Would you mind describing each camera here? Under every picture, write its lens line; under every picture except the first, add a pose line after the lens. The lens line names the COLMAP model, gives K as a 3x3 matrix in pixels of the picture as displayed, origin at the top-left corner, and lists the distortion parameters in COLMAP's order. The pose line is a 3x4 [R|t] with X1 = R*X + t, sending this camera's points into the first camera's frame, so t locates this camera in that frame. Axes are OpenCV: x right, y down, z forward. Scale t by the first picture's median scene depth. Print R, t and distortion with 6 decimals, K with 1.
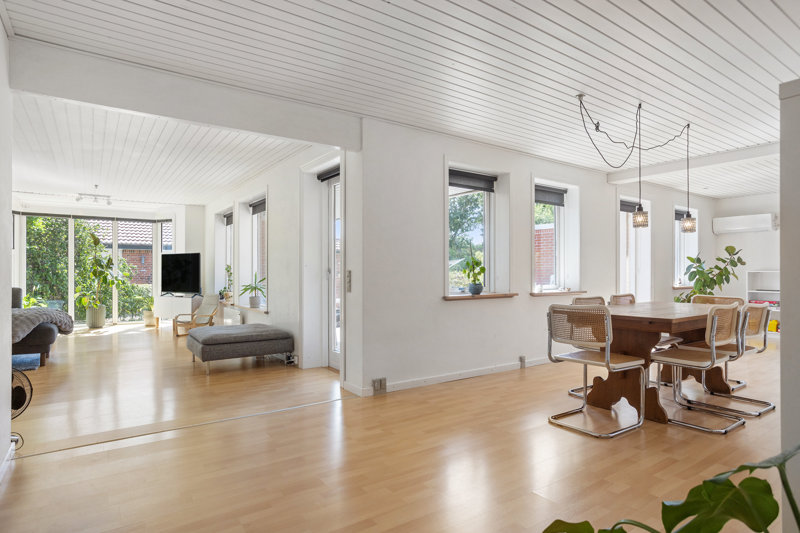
lens RADIAL K [[453.9, 0, 397.3], [0, 453.9, 271.9], [0, 0, 1]] dist [-0.037855, 0.006492]
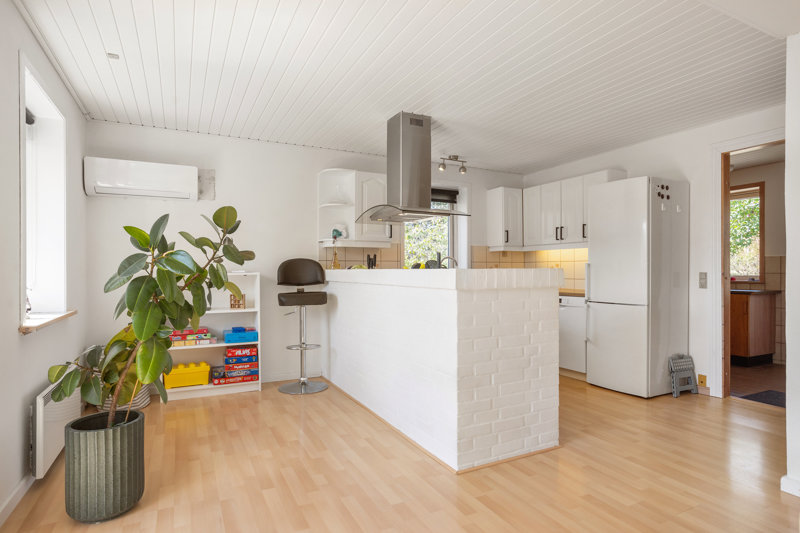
lens RADIAL K [[453.9, 0, 419.4], [0, 453.9, 271.9], [0, 0, 1]] dist [-0.037855, 0.006492]
pose [[0.124254, -0.002321, 0.992248, 0.388089], [-0.003237, 0.999991, 0.002744, -0.005886], [-0.992245, -0.003553, 0.124245, 0.778566]]
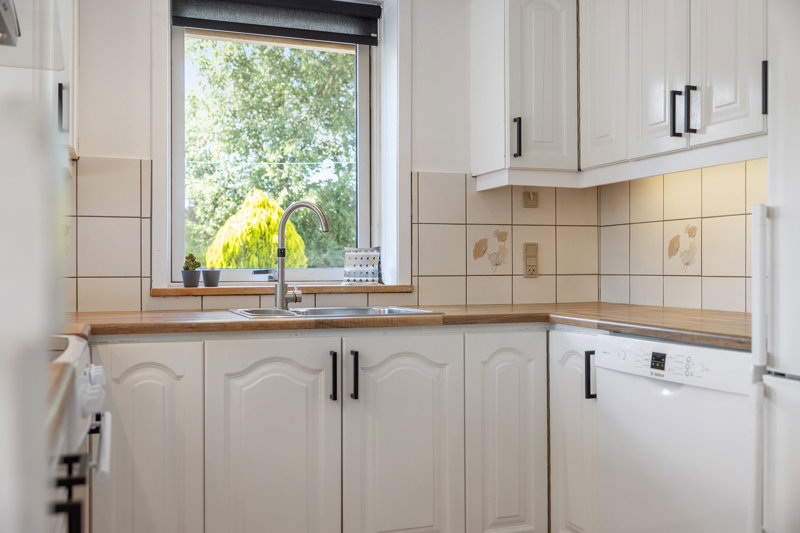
lens RADIAL K [[801.1, 0, 417.4], [0, 801.1, 278.2], [0, 0, 1]] dist [0.007394, 0.000000]
pose [[0.246101, -0.018593, 0.969066, 0.816043], [0.002251, 0.999824, 0.018612, 0.002520], [-0.969242, -0.002399, 0.246100, 0.654673]]
